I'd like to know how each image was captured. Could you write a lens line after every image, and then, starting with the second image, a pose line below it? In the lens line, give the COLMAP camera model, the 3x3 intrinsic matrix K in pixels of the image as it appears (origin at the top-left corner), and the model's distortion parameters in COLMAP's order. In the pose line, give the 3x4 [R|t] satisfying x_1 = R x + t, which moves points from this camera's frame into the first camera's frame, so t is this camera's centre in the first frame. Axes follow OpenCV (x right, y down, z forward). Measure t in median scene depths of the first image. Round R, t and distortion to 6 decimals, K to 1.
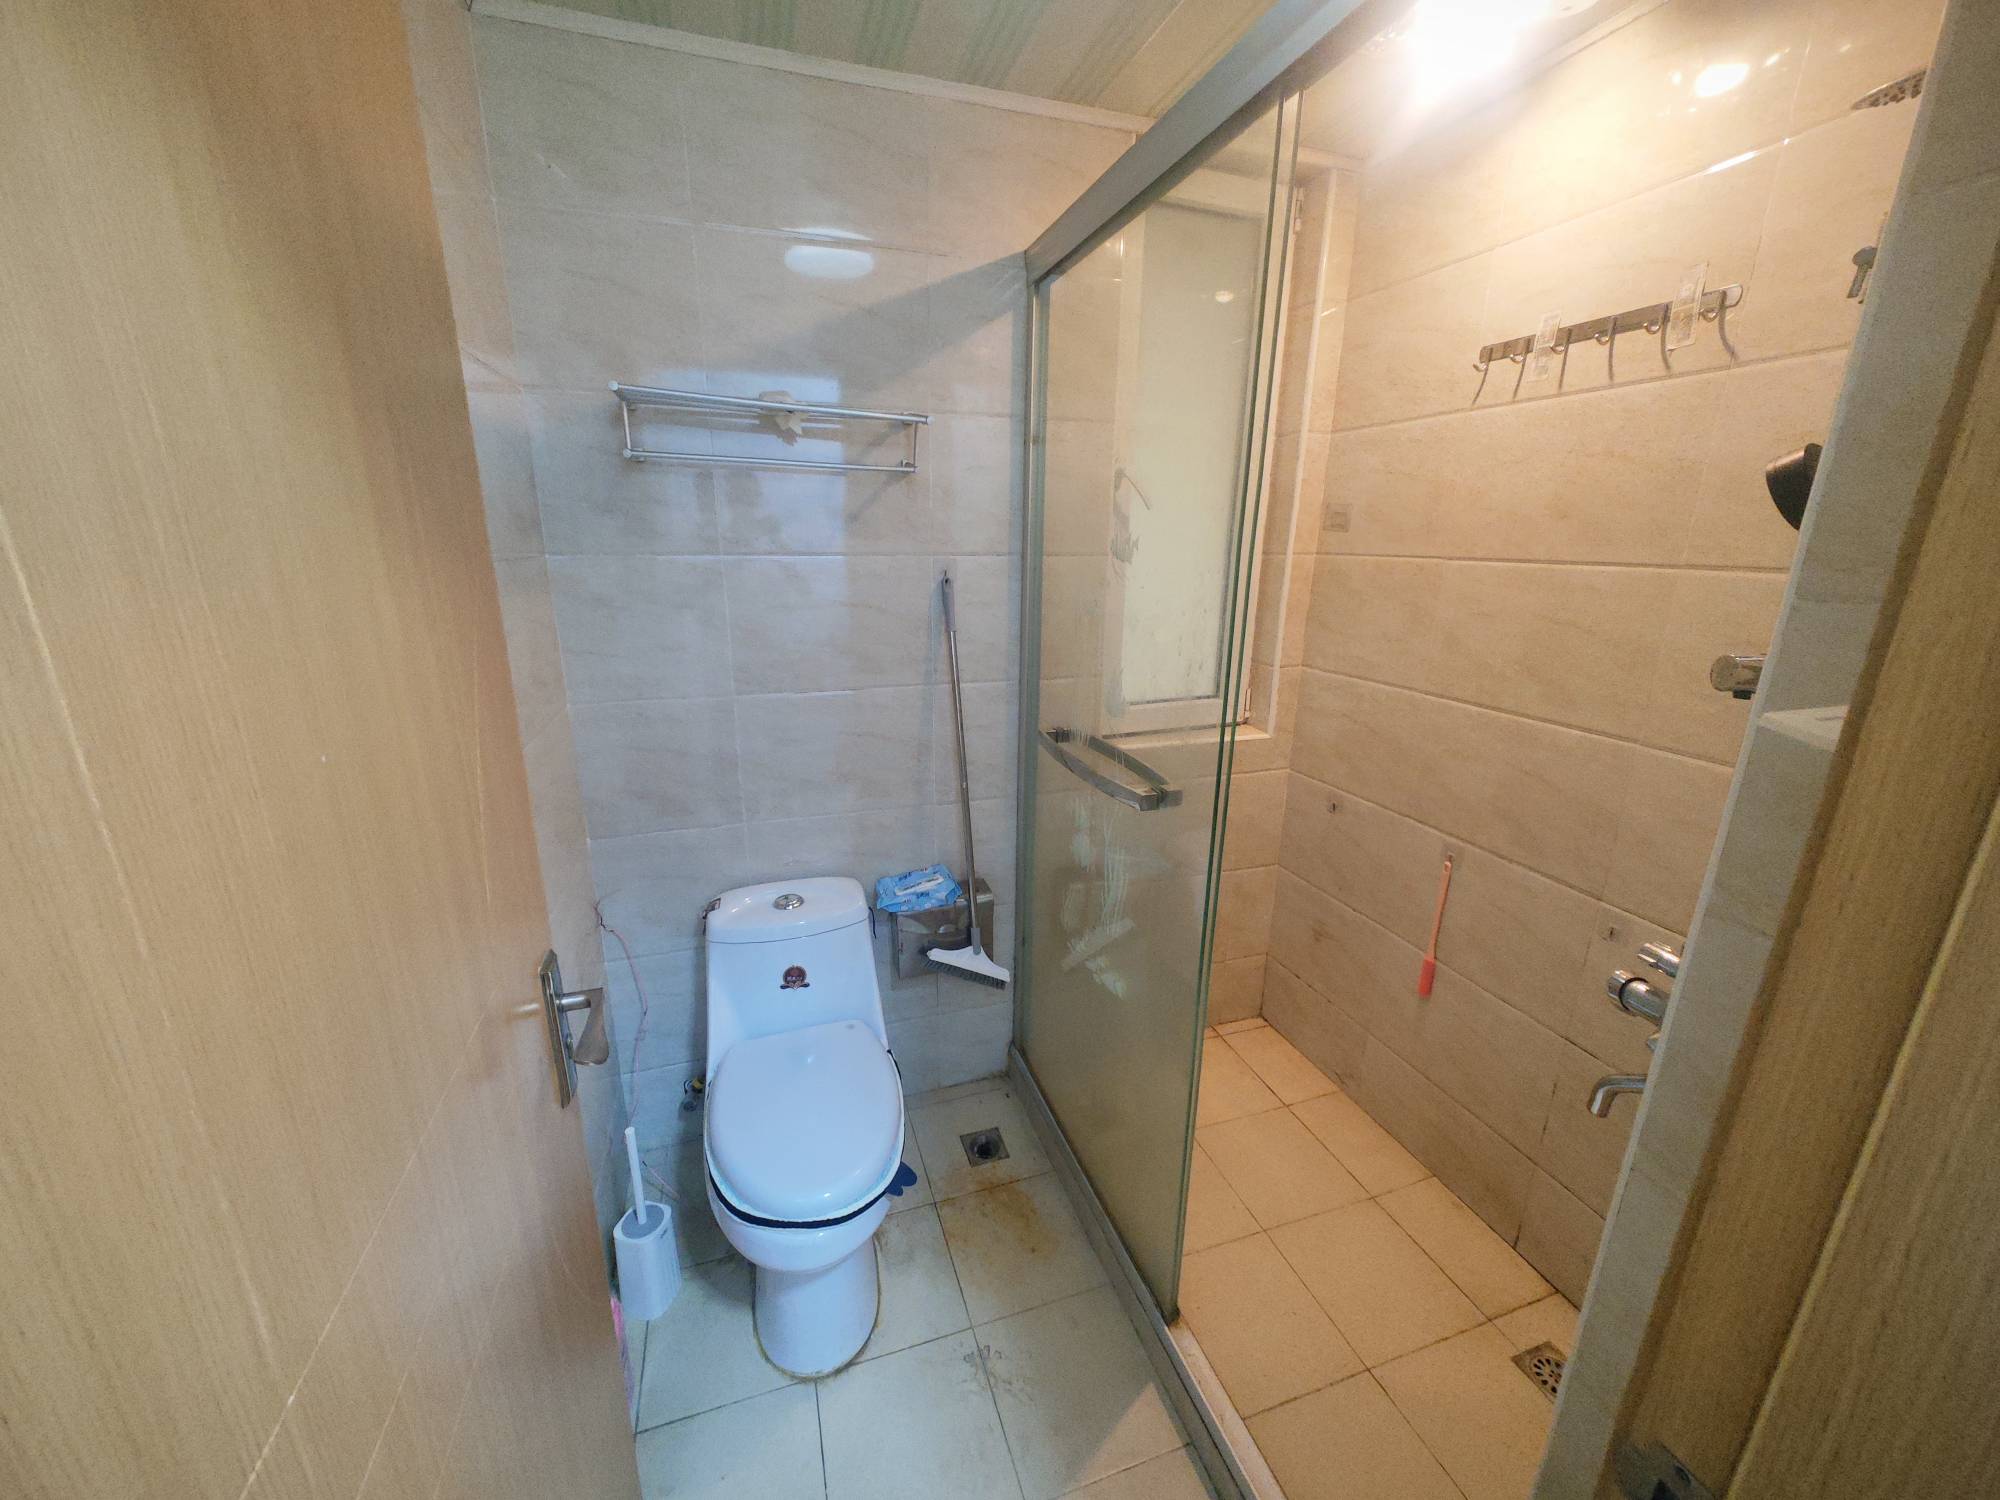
lens RADIAL K [[760.9, 0, 992.5], [0, 760.9, 744.7], [0, 0, 1]] dist [0.001468, -0.000852]
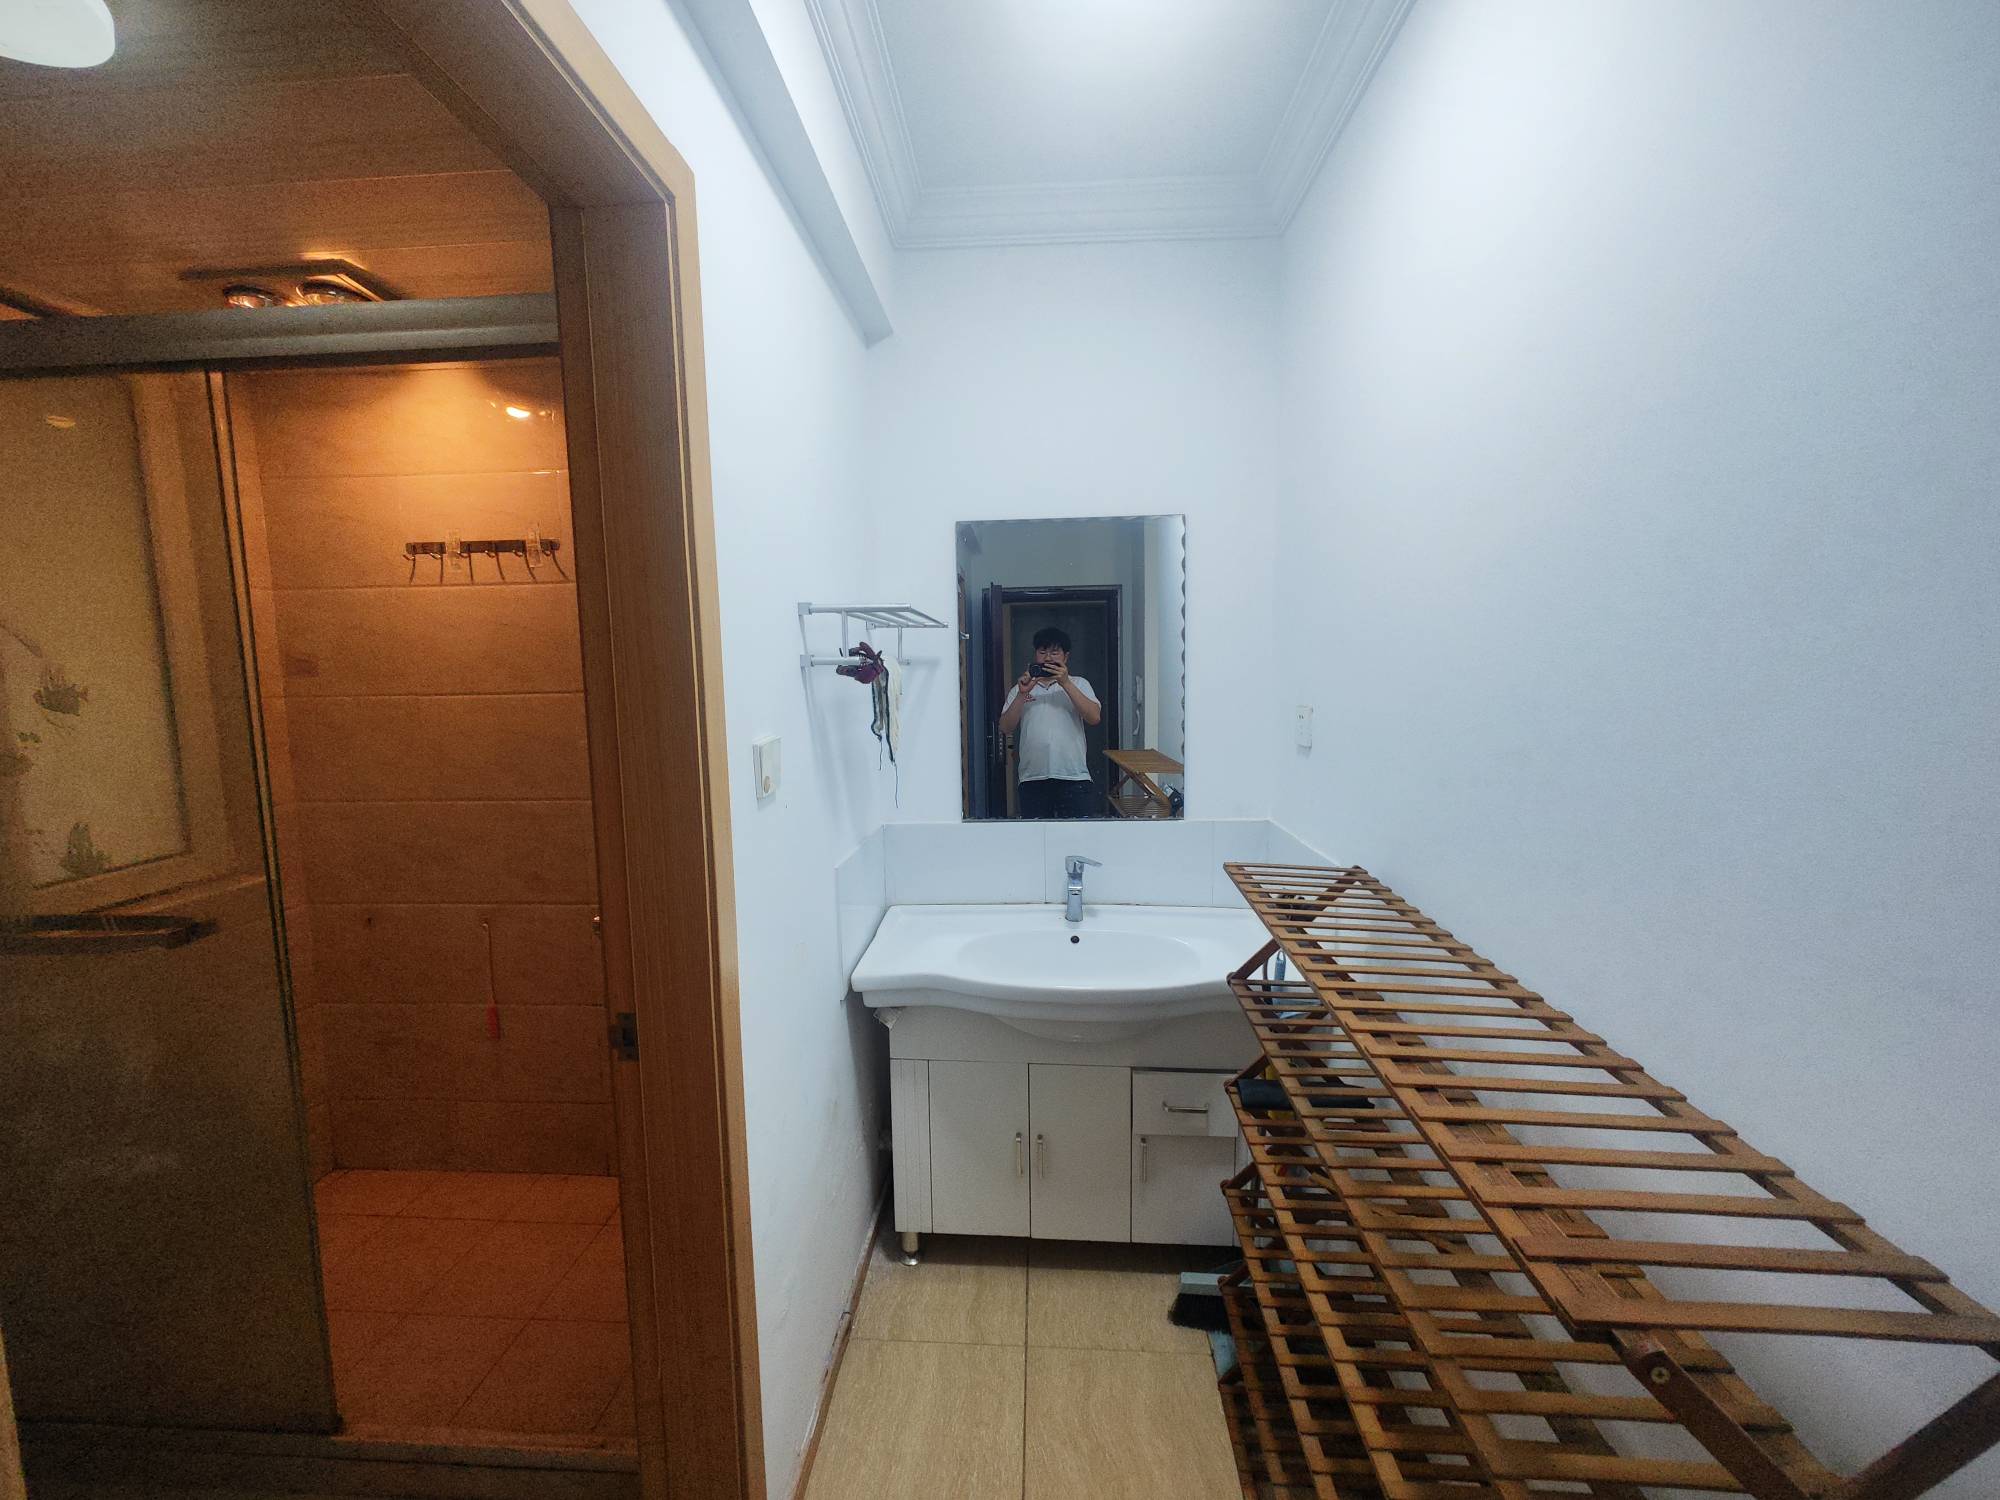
lens RADIAL K [[760.9, 0, 992.5], [0, 760.9, 744.7], [0, 0, 1]] dist [0.001468, -0.000852]
pose [[0.377077, -0.109974, 0.919630, -0.268311], [0.267298, 0.963597, 0.005631, 0.101887], [-0.886772, 0.243692, 0.392746, -0.398477]]
